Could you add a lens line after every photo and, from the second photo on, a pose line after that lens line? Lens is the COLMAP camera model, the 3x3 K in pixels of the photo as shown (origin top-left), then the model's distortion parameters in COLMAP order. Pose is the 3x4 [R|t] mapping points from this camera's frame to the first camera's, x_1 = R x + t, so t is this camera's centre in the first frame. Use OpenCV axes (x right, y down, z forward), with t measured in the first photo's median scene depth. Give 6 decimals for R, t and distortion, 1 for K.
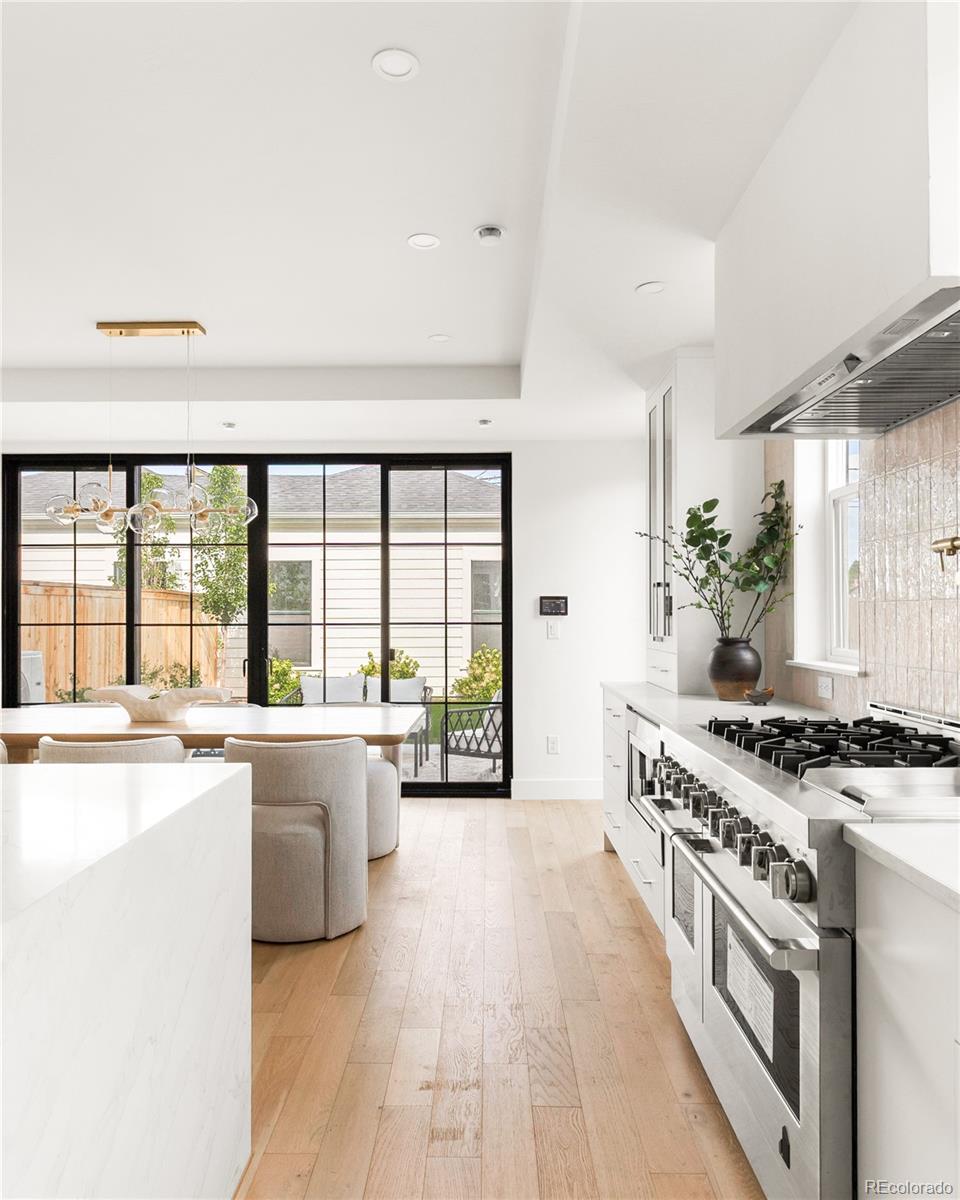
lens RADIAL K [[822.3, 0, 480.1], [0, 822.3, 607.1], [0, 0, 1]] dist [-0.000779, -0.000785]
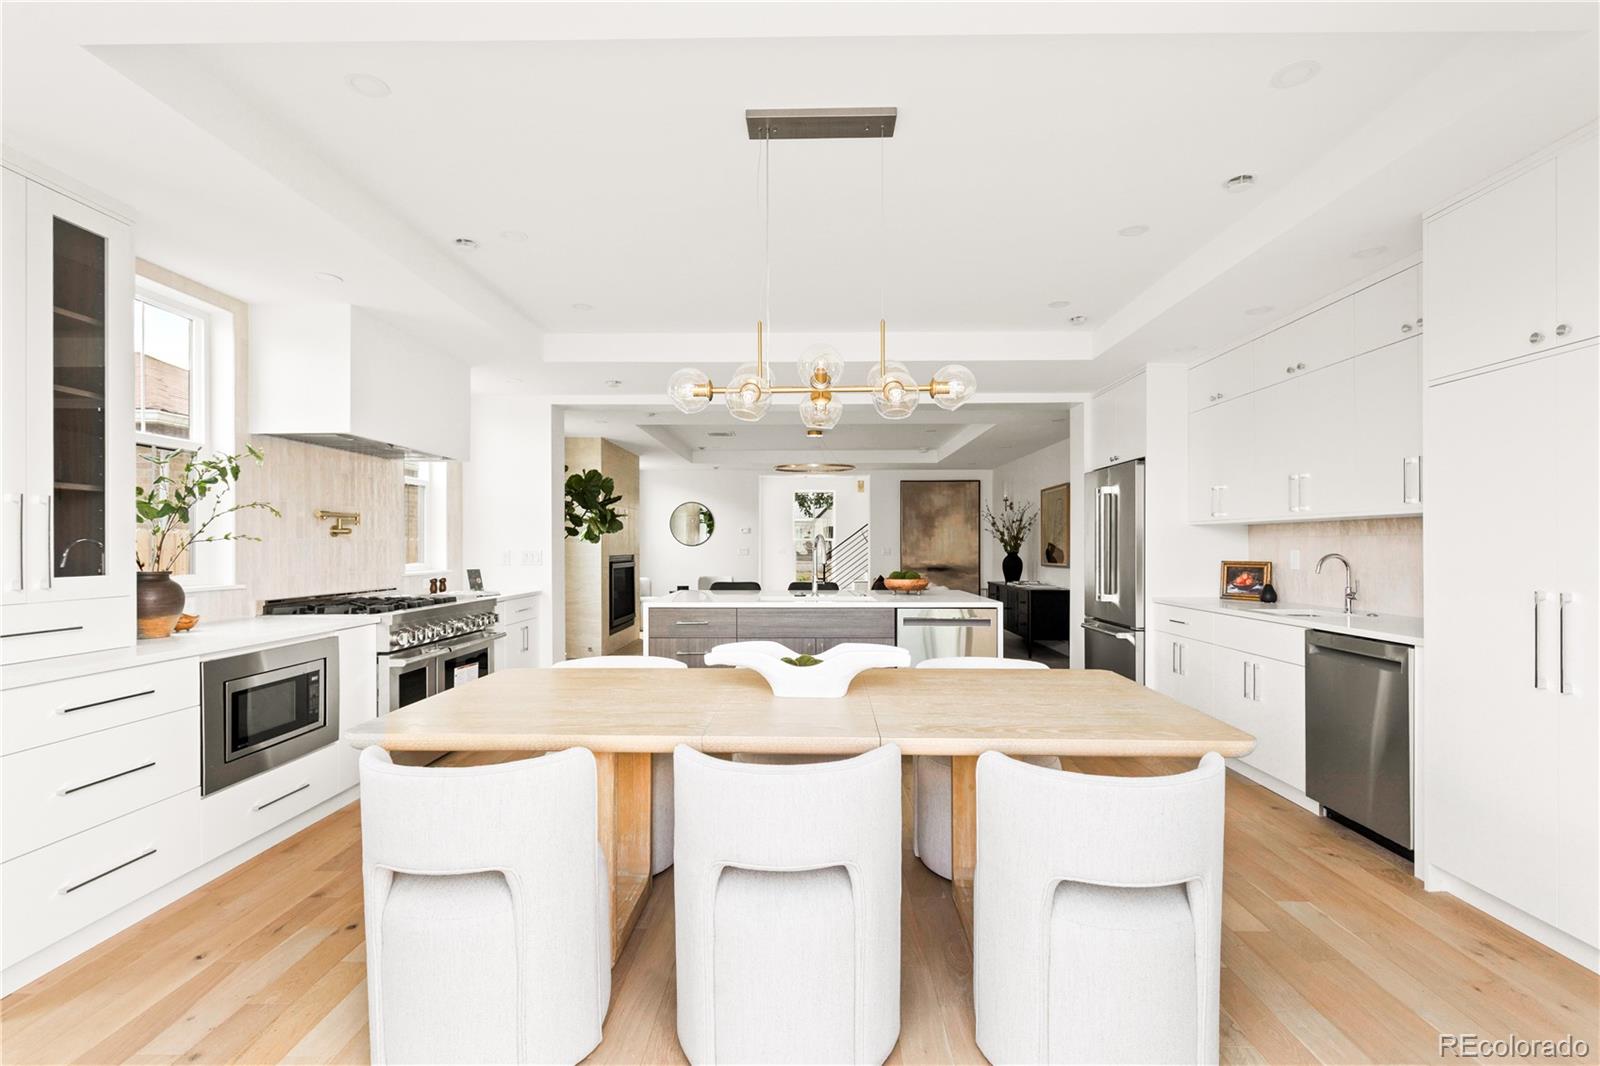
lens RADIAL K [[726.3, 0, 800.1], [0, 726.3, 539.2], [0, 0, 1]] dist [0.002629, 0.000539]
pose [[-0.999930, 0.003817, 0.011208, -0.266221], [0.003641, 0.999870, -0.015686, 0.011615], [-0.011266, -0.015645, -0.999814, 1.103162]]
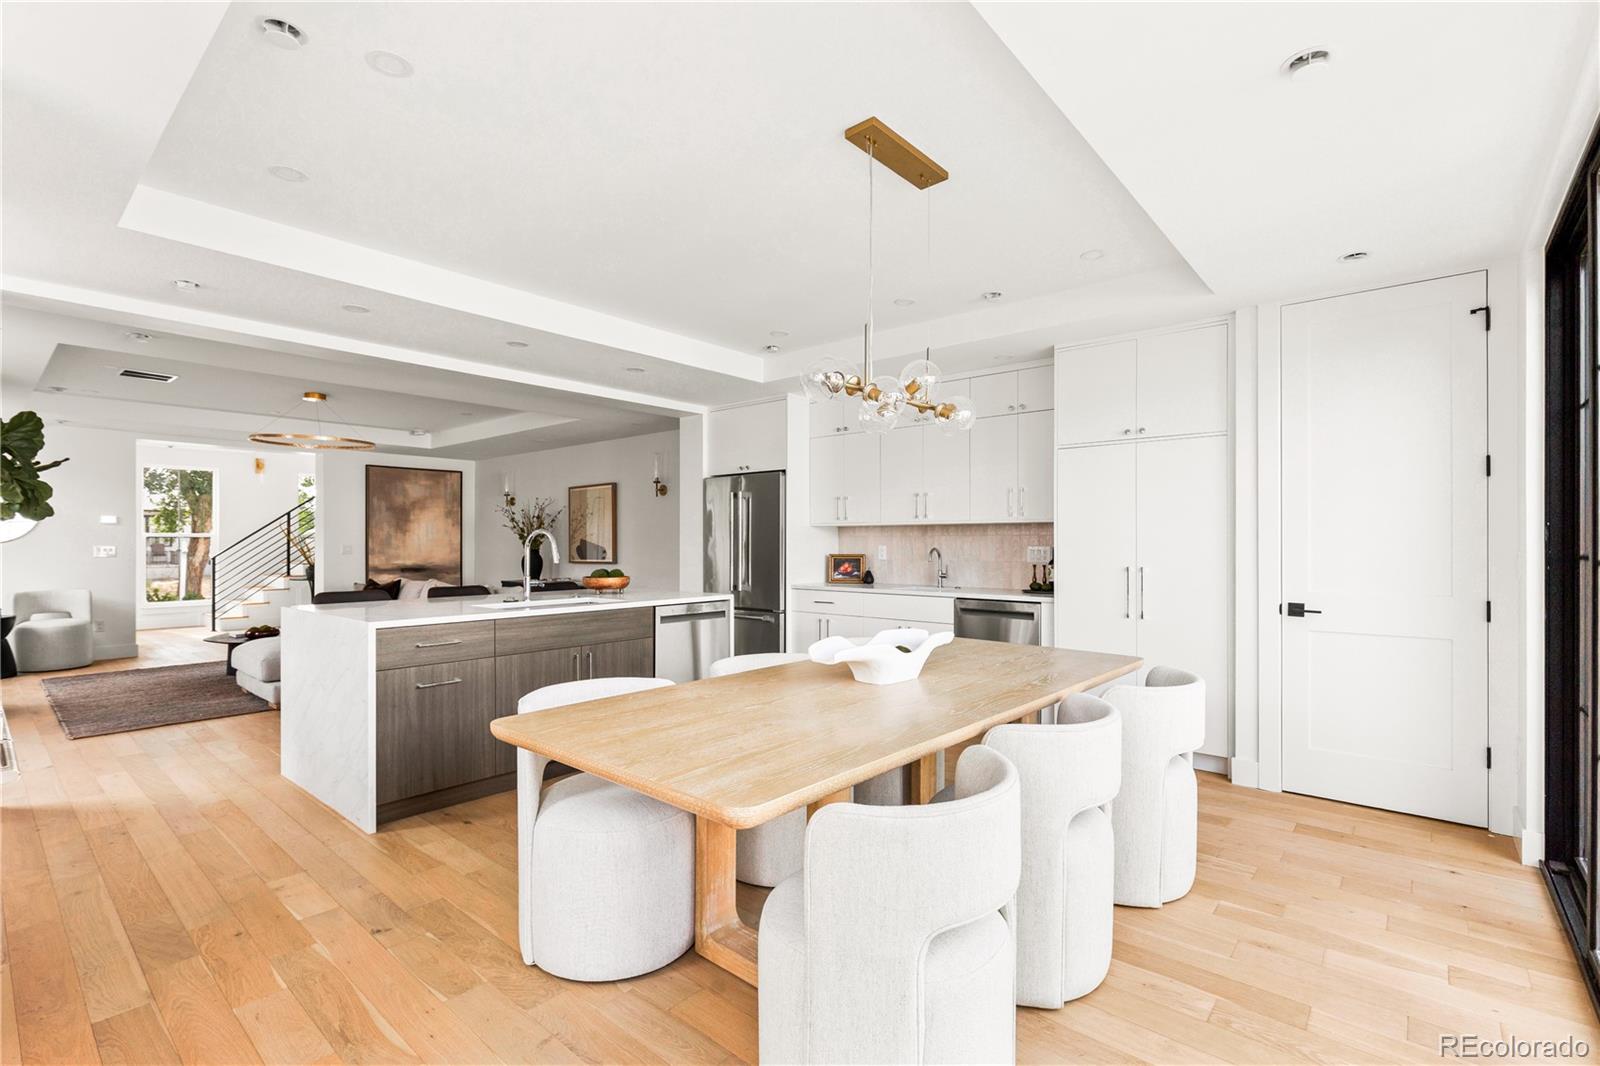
lens RADIAL K [[726.3, 0, 800.1], [0, 726.3, 539.2], [0, 0, 1]] dist [0.002629, 0.000539]
pose [[-0.649098, 0.000630, -0.760705, 0.112378], [0.008123, 0.999948, -0.006103, 0.009056], [0.760662, -0.010141, -0.649069, 0.936442]]
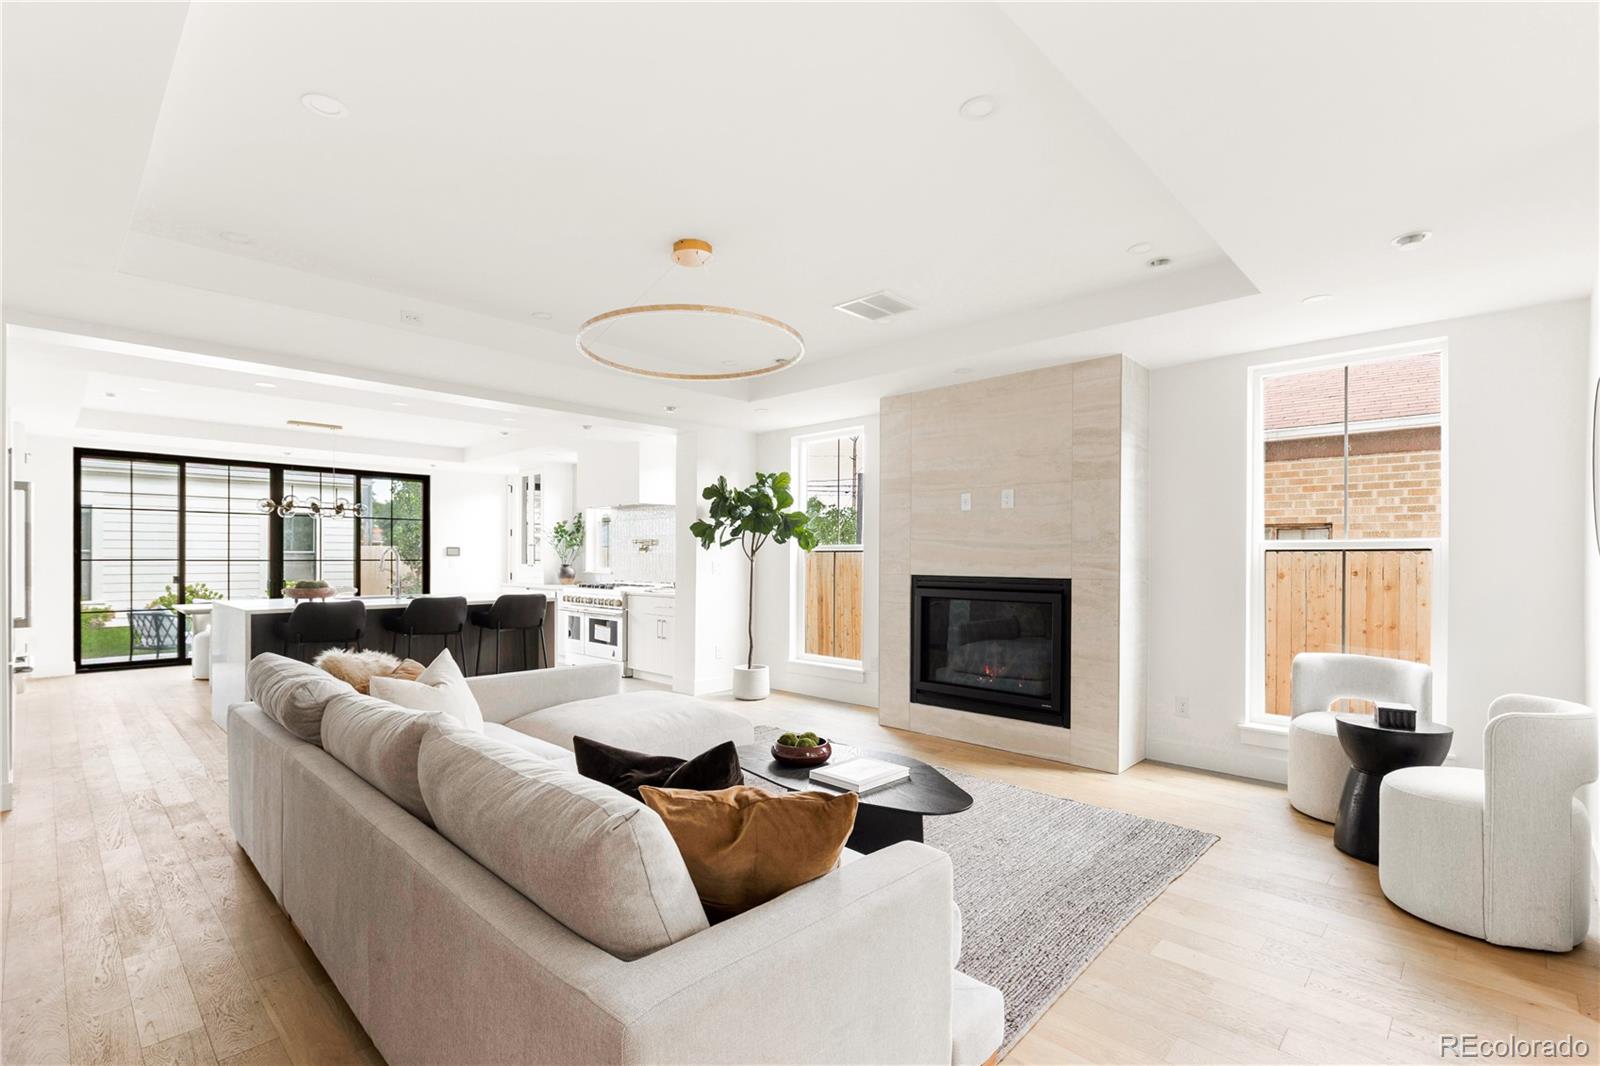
lens RADIAL K [[742.2, 0, 801.2], [0, 742.2, 553.9], [0, 0, 1]] dist [-0.017399, 0.012836]
pose [[0.689074, 0.008280, 0.724643, -0.643350], [-0.012179, 0.999926, 0.000156, -0.006610], [-0.724588, -0.008933, 0.689124, -0.905970]]
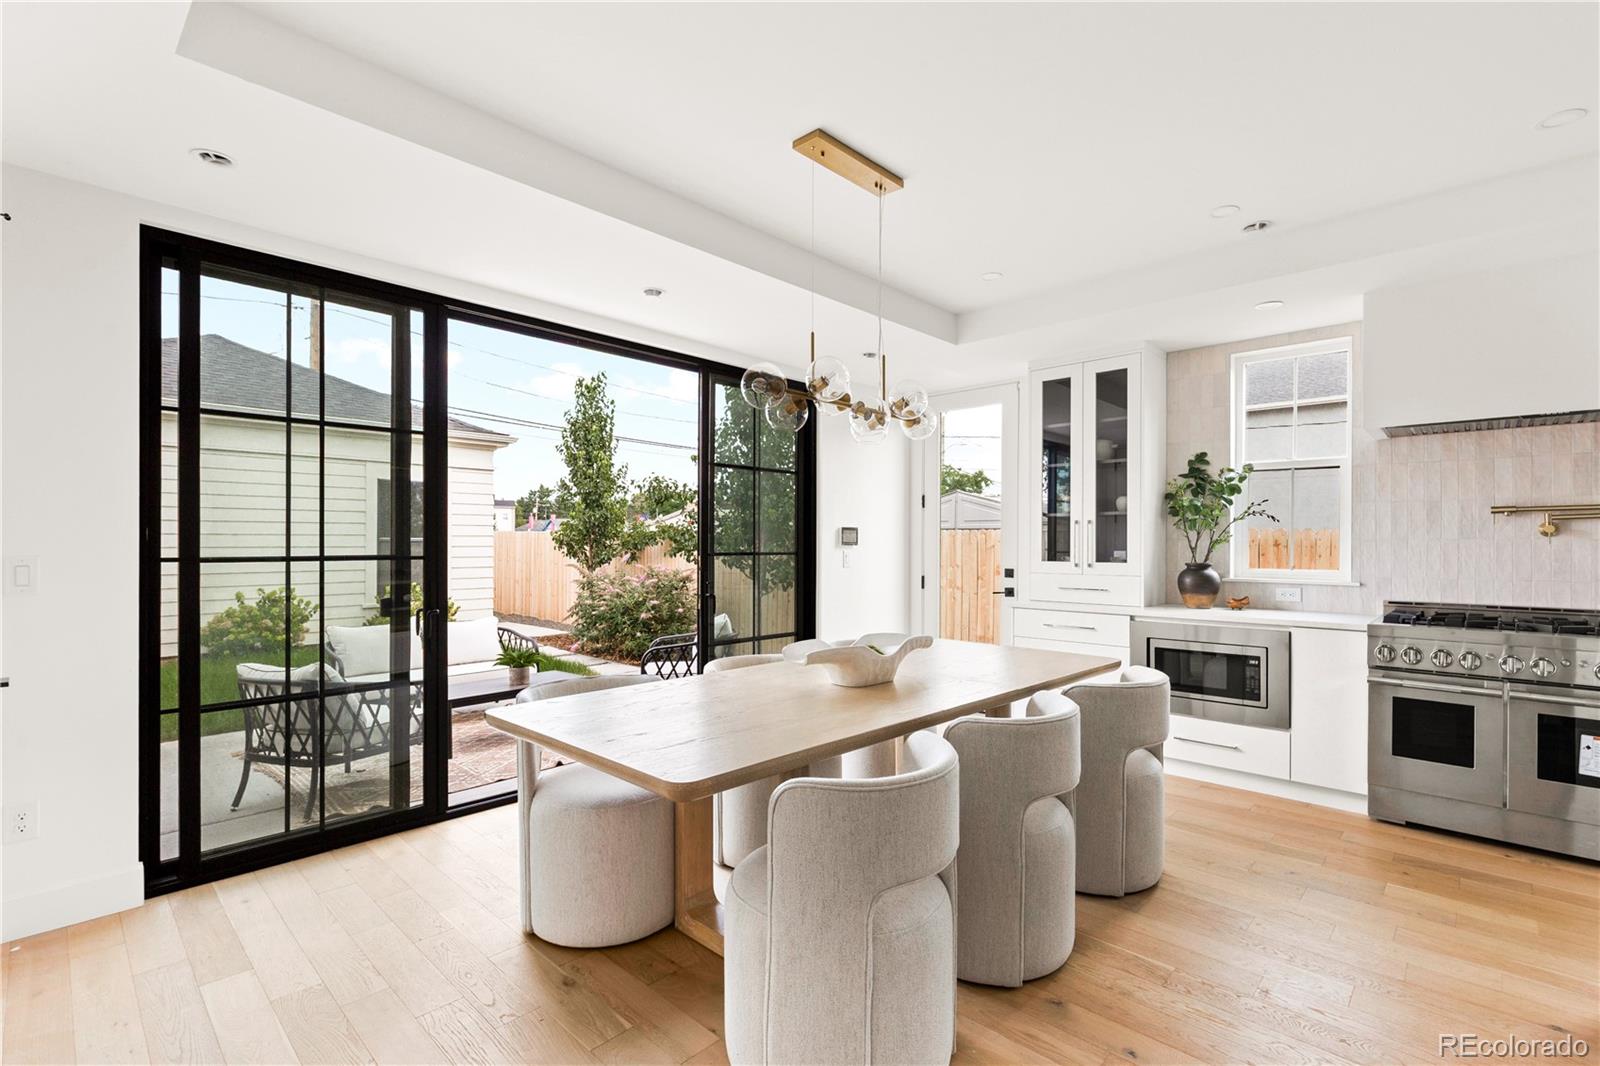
lens RADIAL K [[727.2, 0, 797.8], [0, 727.2, 542.9], [0, 0, 1]] dist [-0.000706, 0.000354]
pose [[0.683451, 0.004302, 0.729983, -0.631961], [-0.009343, 0.999952, 0.002854, 0.005224], [-0.729936, -0.008771, 0.683459, 0.396148]]
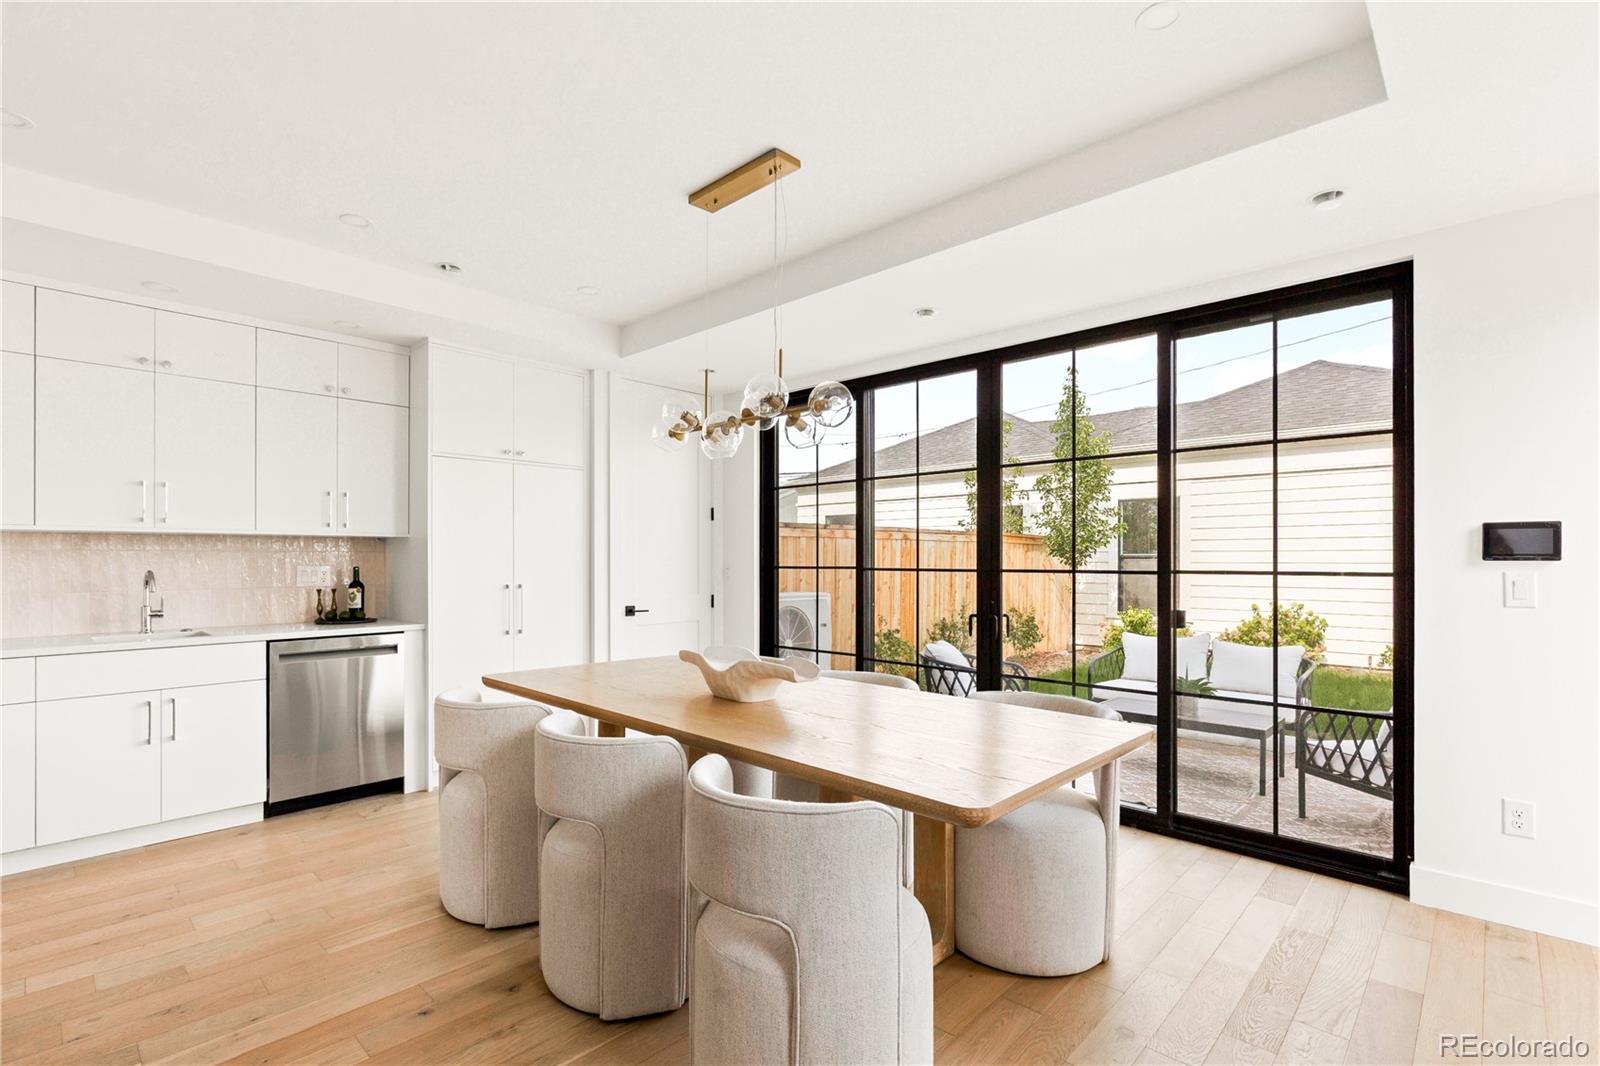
lens RADIAL K [[730.9, 0, 800.4], [0, 730.9, 556.1], [0, 0, 1]] dist [-0.000563, -0.000153]
pose [[0.732277, 0.000458, -0.681007, 0.070266], [0.003526, 0.999984, 0.004464, 0.003674], [0.680998, -0.005670, 0.732263, 0.370622]]
